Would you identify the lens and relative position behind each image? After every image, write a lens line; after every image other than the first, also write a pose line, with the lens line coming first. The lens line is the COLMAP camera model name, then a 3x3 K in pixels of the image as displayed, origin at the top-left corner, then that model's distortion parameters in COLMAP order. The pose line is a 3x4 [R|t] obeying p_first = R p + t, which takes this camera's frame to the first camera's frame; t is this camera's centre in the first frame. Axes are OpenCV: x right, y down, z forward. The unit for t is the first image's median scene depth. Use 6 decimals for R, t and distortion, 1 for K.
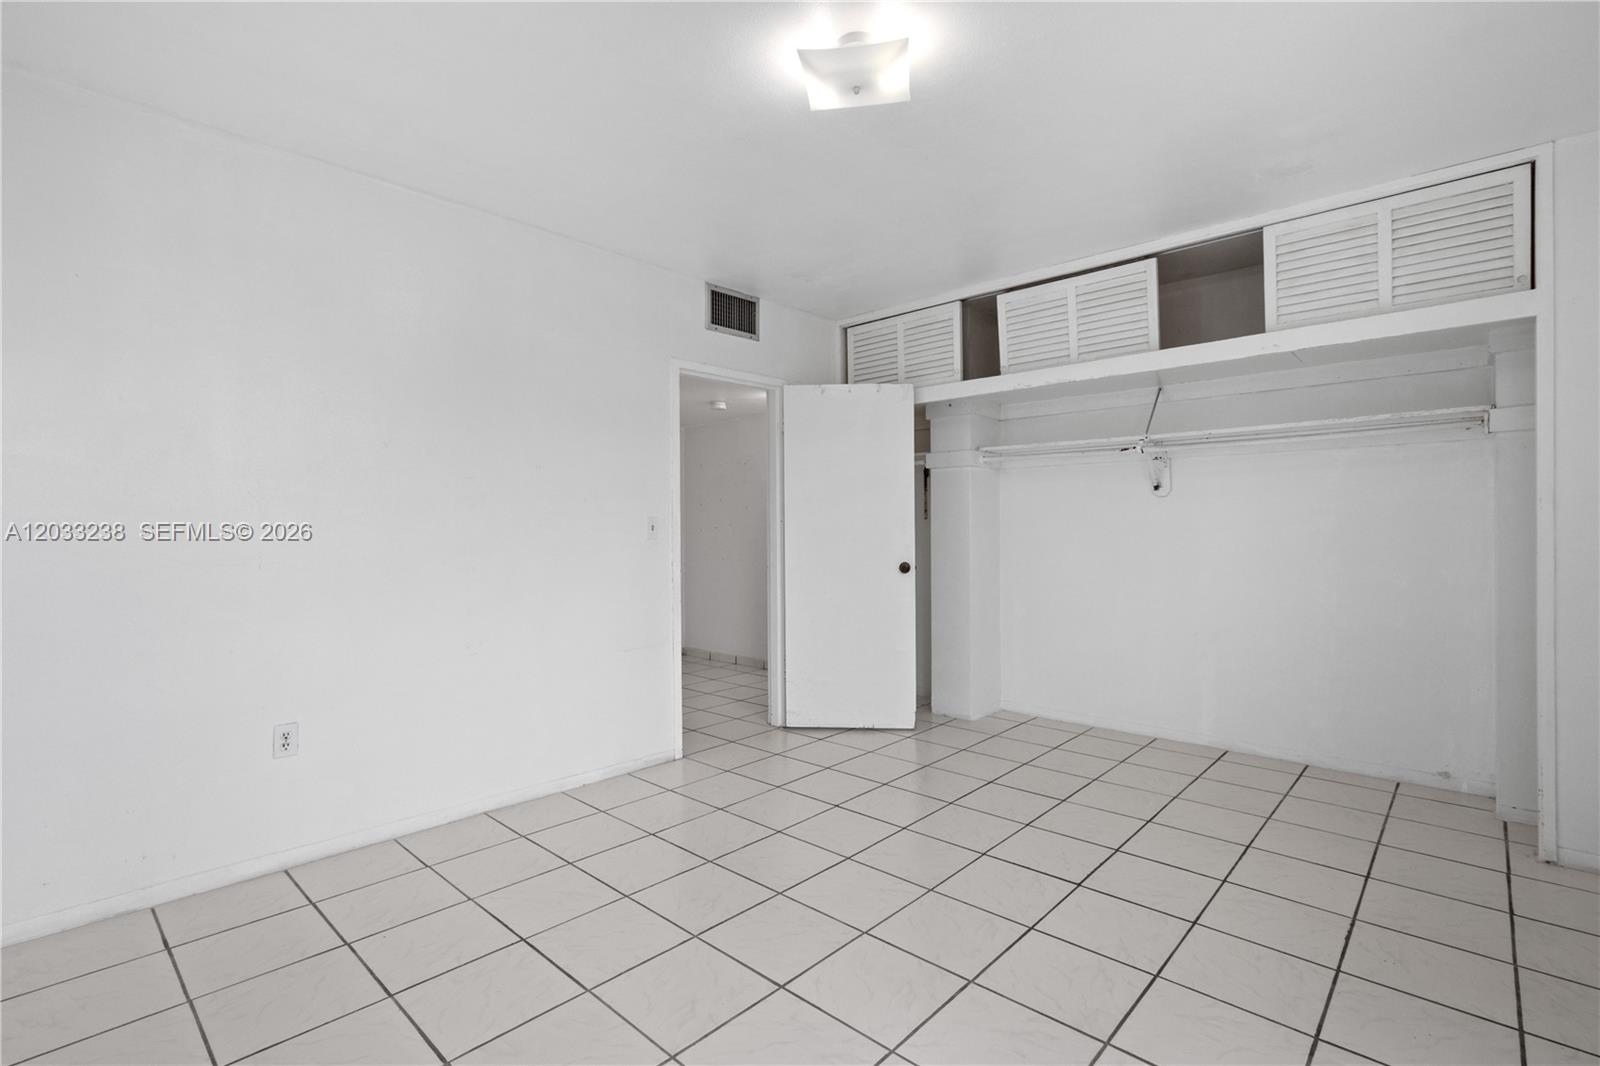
lens RADIAL K [[736.6, 0, 802.4], [0, 736.6, 529.1], [0, 0, 1]] dist [-0.002677, 0.001856]
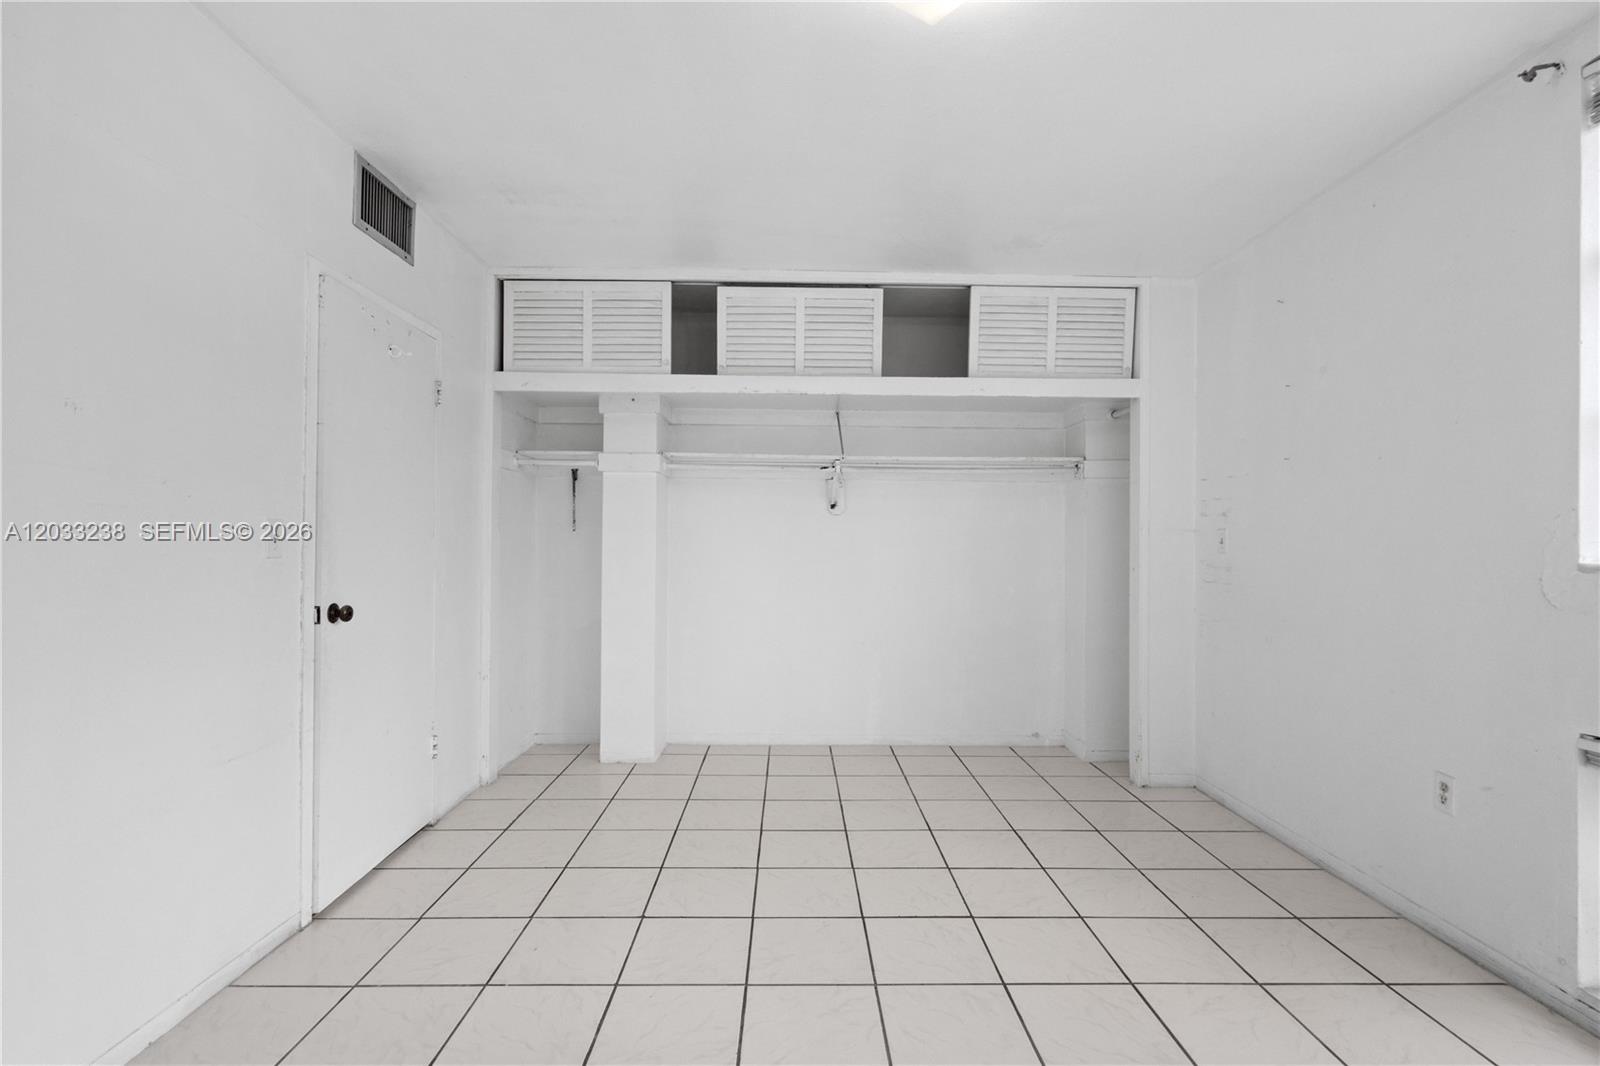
lens RADIAL K [[736.6, 0, 794.0], [0, 736.6, 530.9], [0, 0, 1]] dist [-0.002677, 0.001856]
pose [[0.723070, 0.022126, 0.690421, -0.307616], [-0.010561, 0.999724, -0.020977, 0.001538], [-0.690694, 0.007877, 0.723104, 0.300869]]
